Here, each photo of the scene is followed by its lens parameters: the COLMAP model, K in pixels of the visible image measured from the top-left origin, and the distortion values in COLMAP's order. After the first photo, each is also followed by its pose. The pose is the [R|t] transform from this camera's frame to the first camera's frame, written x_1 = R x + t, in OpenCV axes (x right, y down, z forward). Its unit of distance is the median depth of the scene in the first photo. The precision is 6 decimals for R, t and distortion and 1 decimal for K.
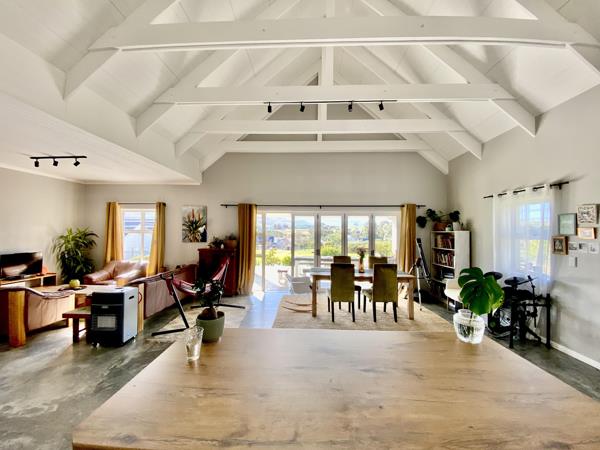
lens RADIAL K [[245.2, 0, 300.4], [0, 245.2, 226.3], [0, 0, 1]] dist [-0.004151, -0.005041]
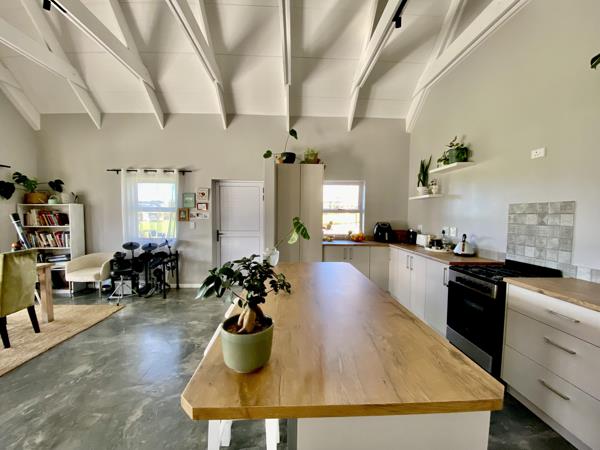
lens RADIAL K [[245.2, 0, 300.3], [0, 245.2, 225.3], [0, 0, 1]] dist [-0.004151, -0.005041]
pose [[-0.061704, -0.047475, 0.996965, -0.314585], [-0.021972, 0.998691, 0.046198, 0.045697], [-0.997853, -0.019055, -0.062666, 0.322700]]
